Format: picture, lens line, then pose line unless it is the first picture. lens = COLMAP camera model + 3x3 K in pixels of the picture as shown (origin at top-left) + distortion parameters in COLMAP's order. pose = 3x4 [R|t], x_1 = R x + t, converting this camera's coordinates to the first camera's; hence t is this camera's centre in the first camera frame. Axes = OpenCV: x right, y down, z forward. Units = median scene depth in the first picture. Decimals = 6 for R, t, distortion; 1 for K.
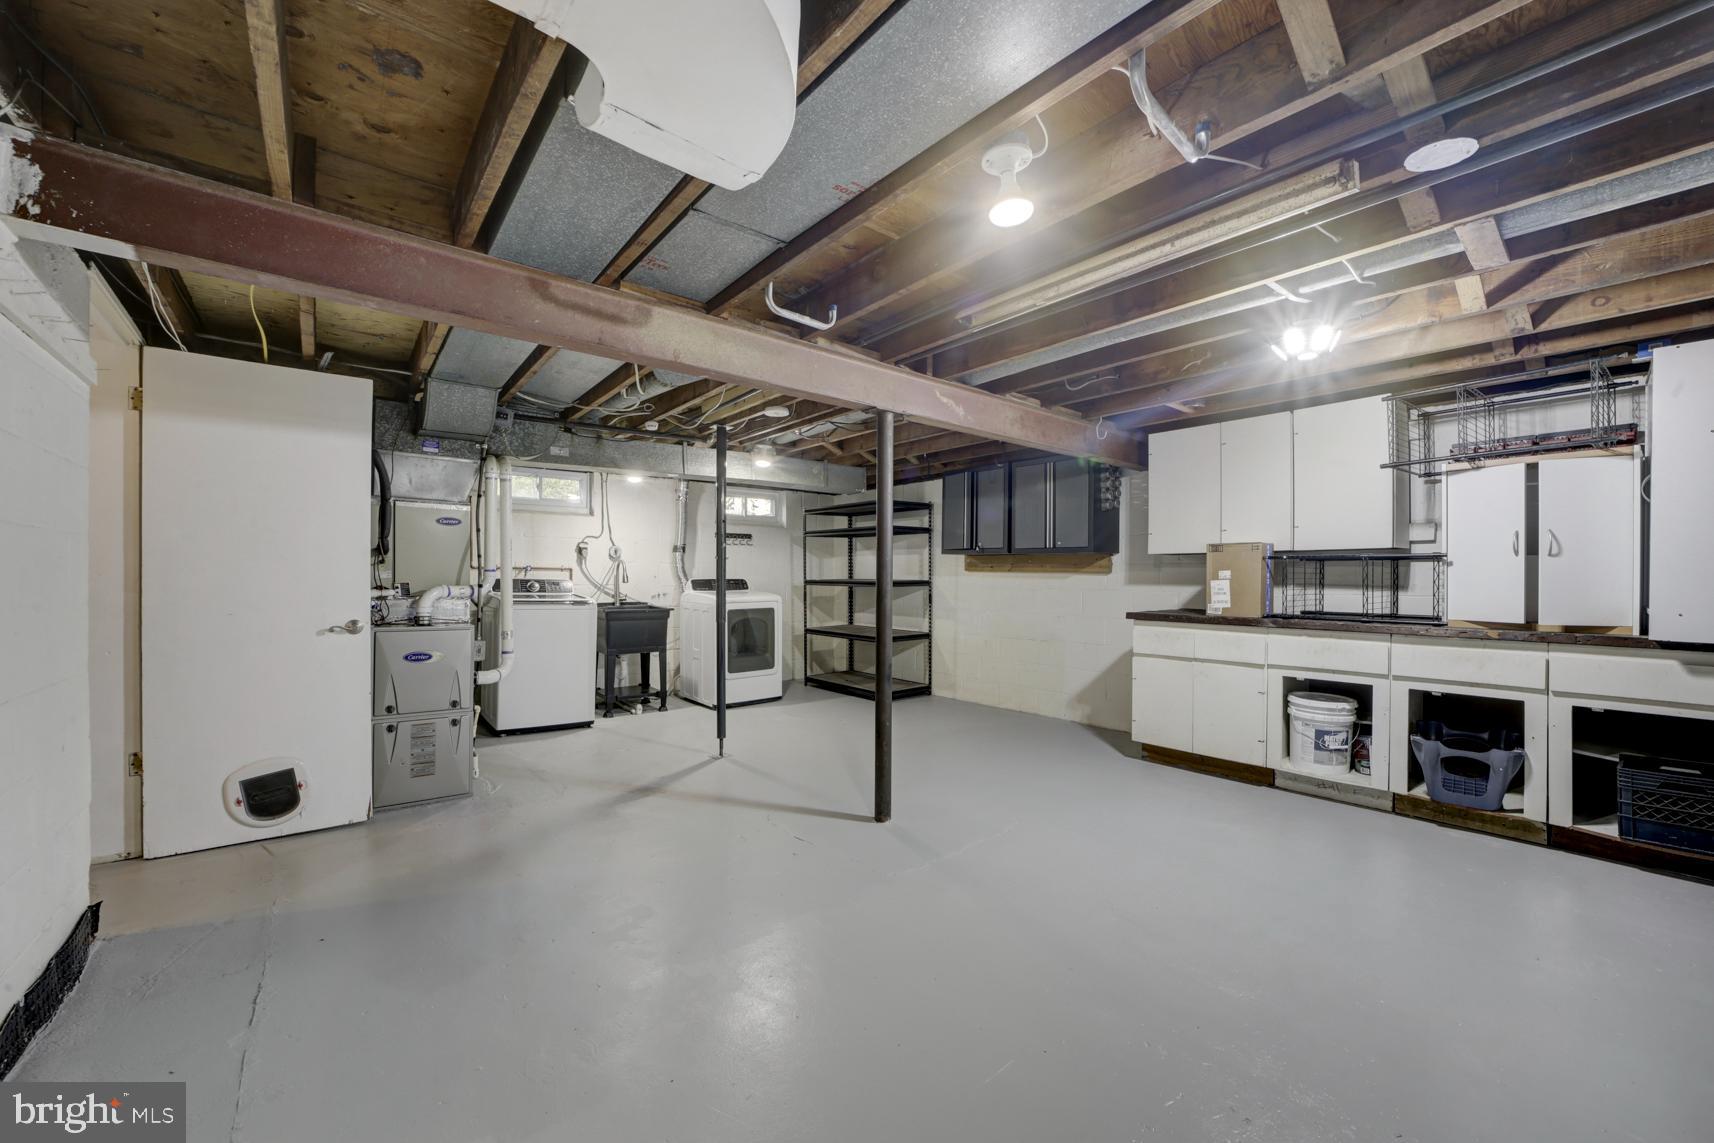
lens RADIAL K [[686.1, 0, 857.0], [0, 686.1, 571.5], [0, 0, 1]] dist [-0.019123, 0.000370]
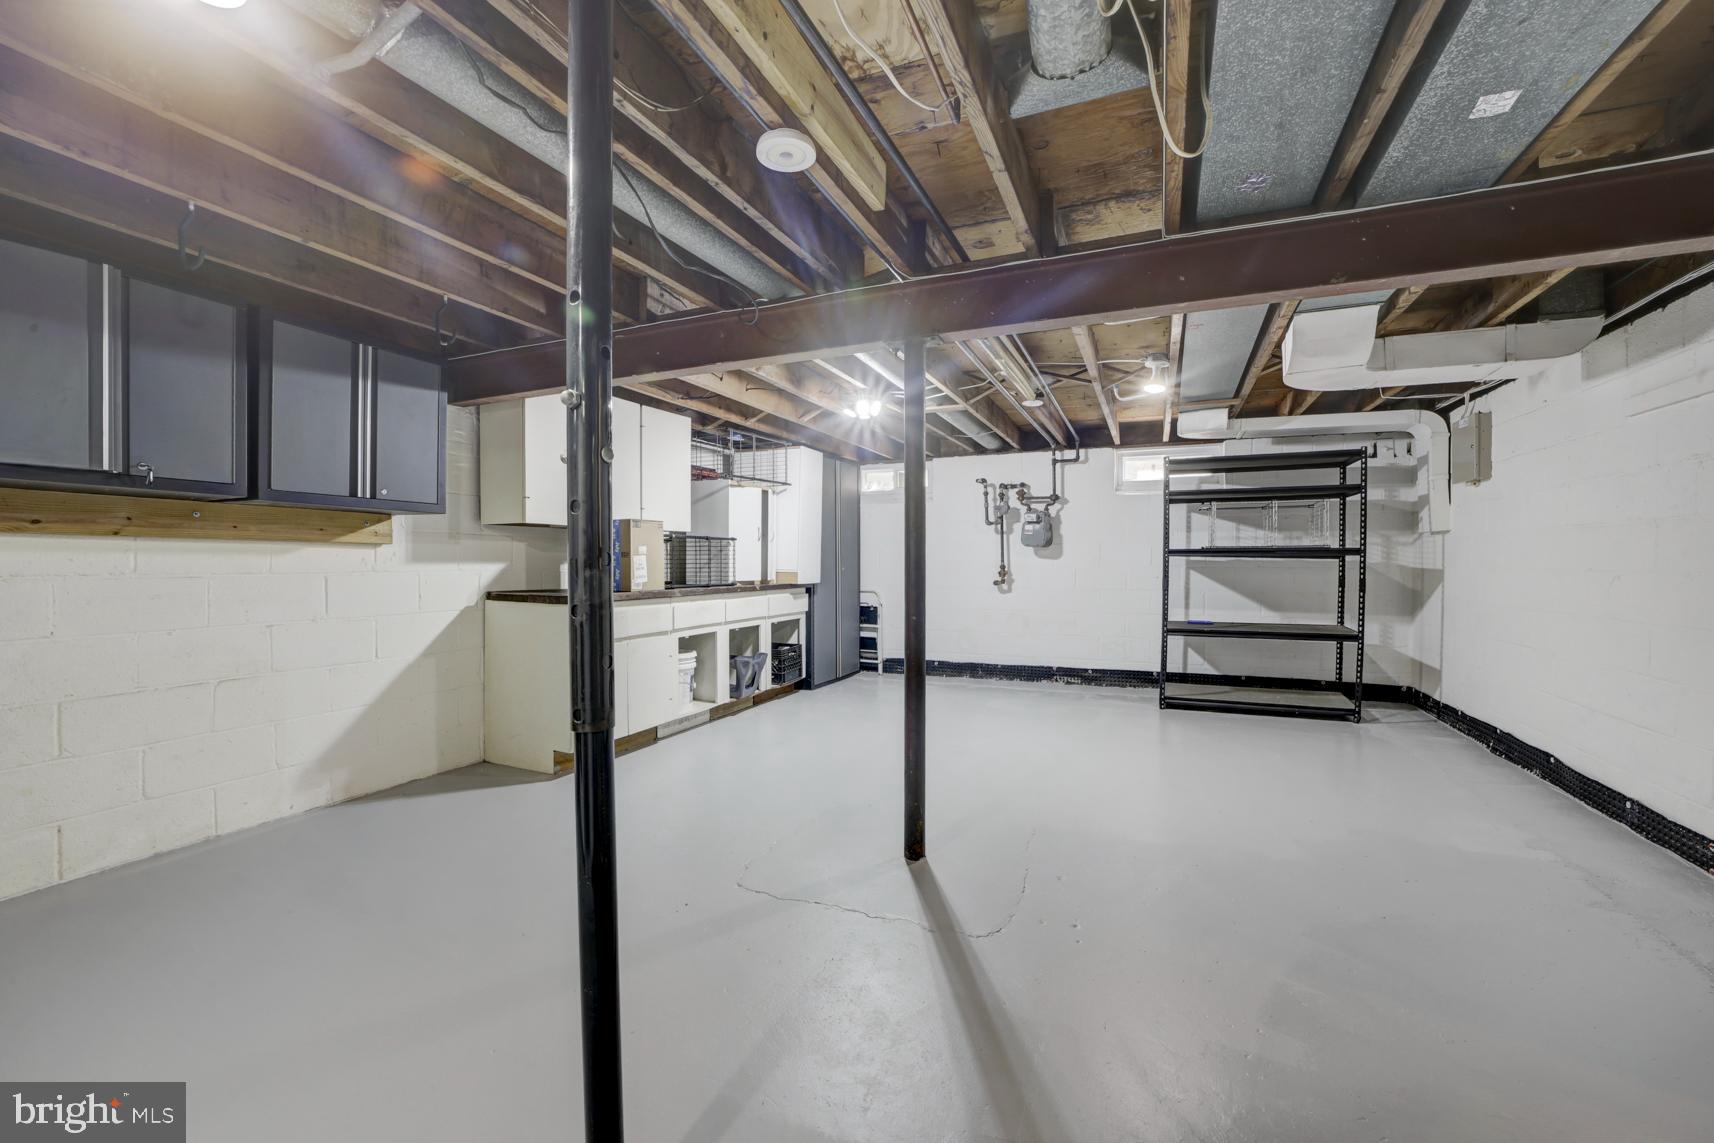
lens RADIAL K [[686.1, 0, 857.0], [0, 686.1, 571.5], [0, 0, 1]] dist [-0.019123, 0.000370]
pose [[-0.456511, -0.018301, 0.889530, -0.553270], [-0.008494, 0.999833, 0.016212, 0.018397], [-0.889677, -0.000155, -0.456590, 1.262795]]
